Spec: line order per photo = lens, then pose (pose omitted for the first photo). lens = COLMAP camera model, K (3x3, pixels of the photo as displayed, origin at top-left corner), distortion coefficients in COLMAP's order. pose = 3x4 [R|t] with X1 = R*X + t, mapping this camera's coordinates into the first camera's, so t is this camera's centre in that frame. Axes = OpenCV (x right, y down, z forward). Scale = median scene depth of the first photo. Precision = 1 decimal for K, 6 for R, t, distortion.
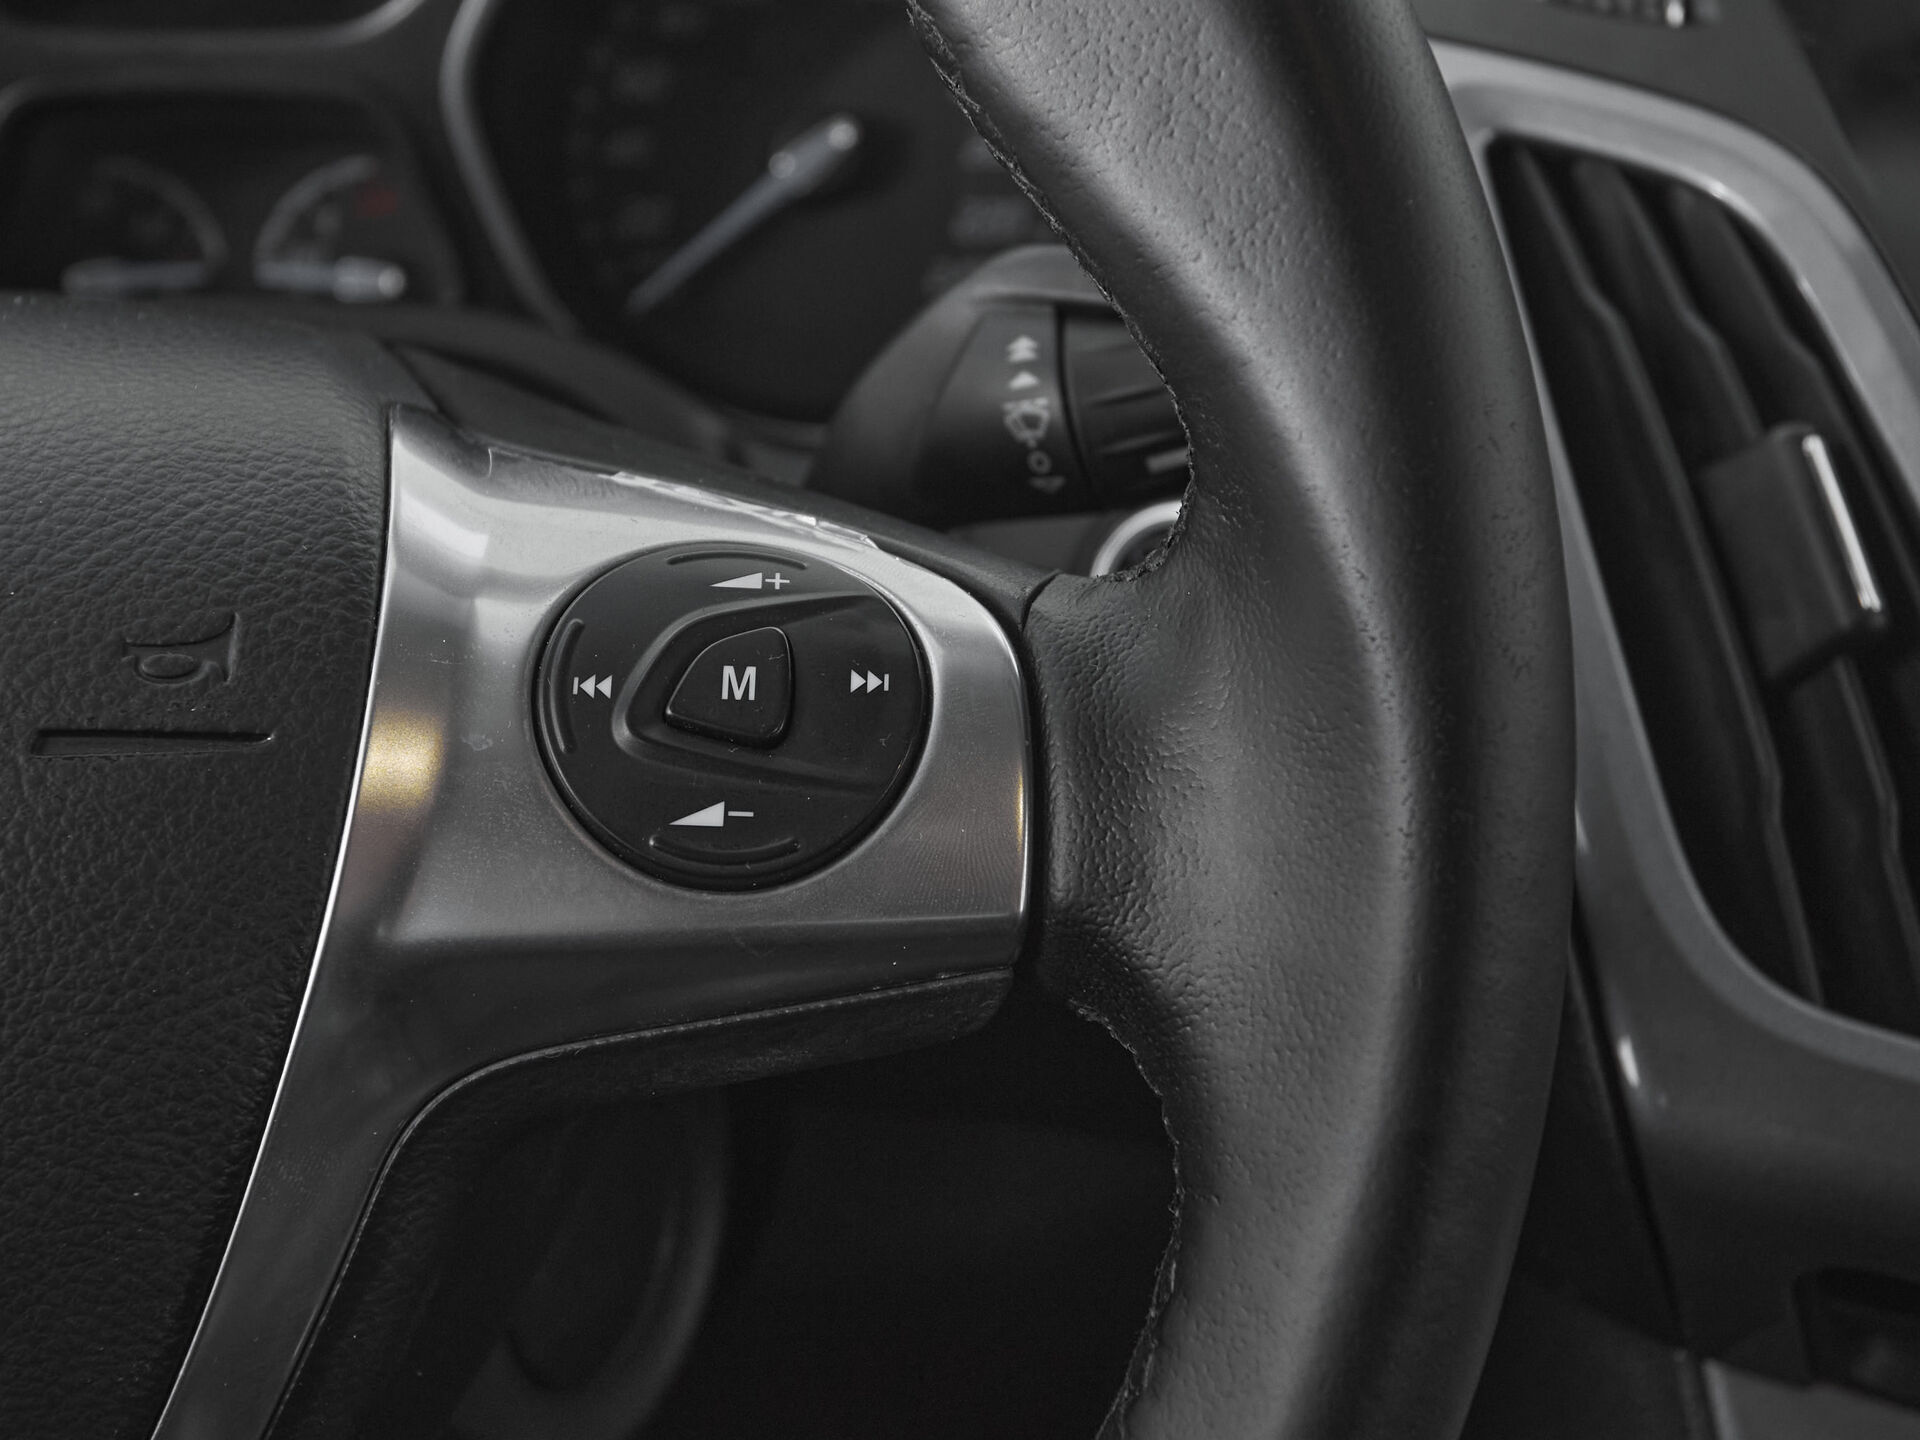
lens RADIAL K [[2544.5, 0, 620.7], [0, 2544.5, 563.9], [0, 0, 1]] dist [-0.003530, -0.022459]
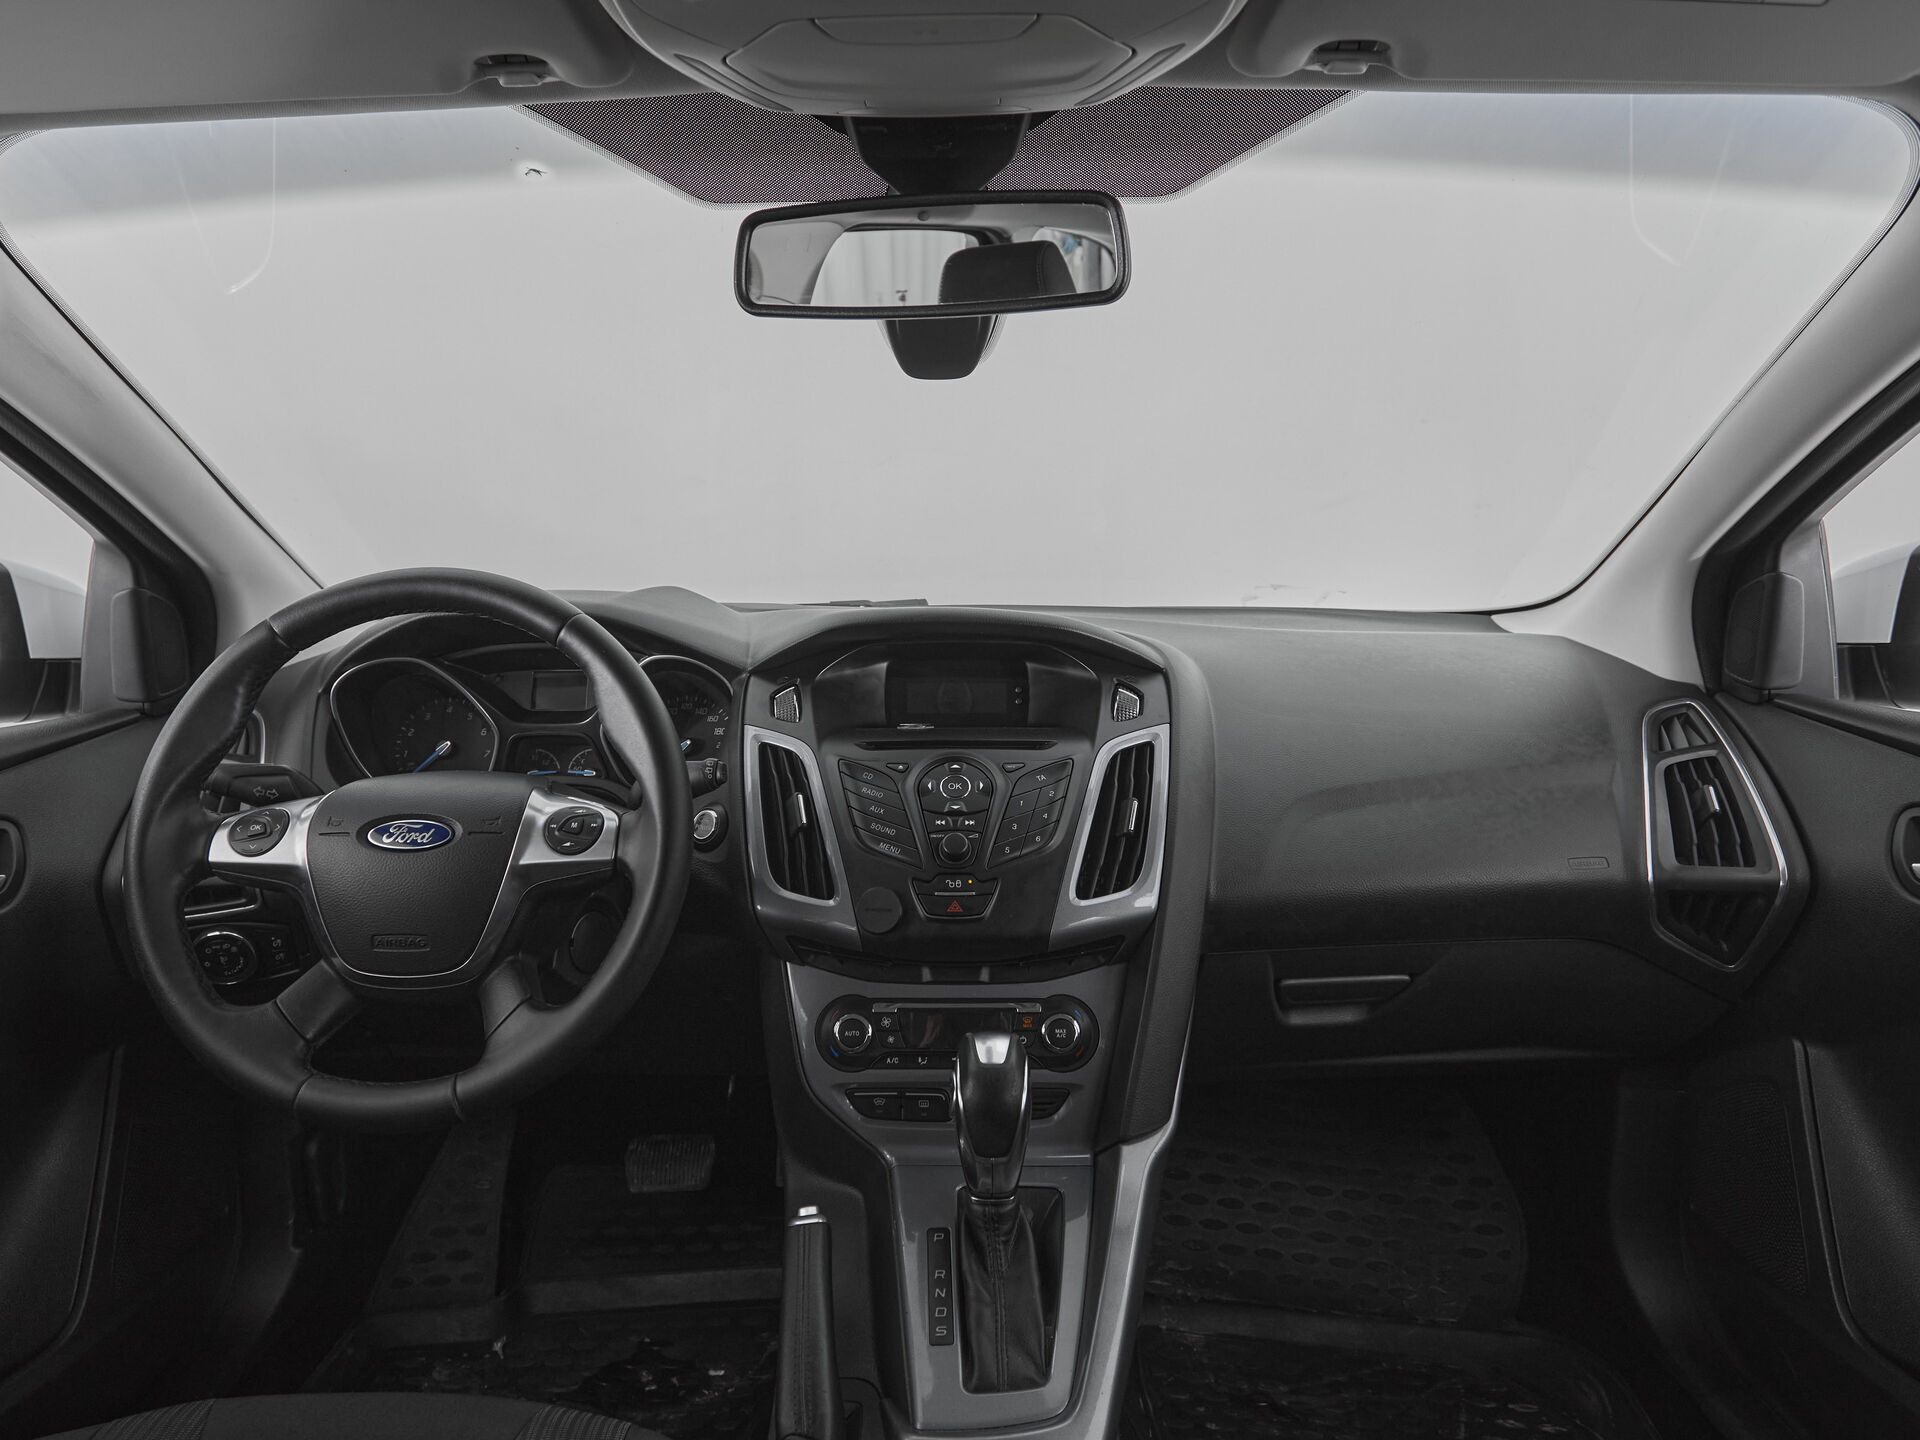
lens RADIAL K [[1039.8, 0, 882.8], [0, 1039.8, 723.2], [0, 0, 1]] dist [-0.003787, -0.000254]
pose [[0.999951, -0.004438, -0.008897, 0.851321], [0.002775, 0.983852, -0.178960, 0.264728], [0.009548, 0.178927, 0.983816, -1.678640]]
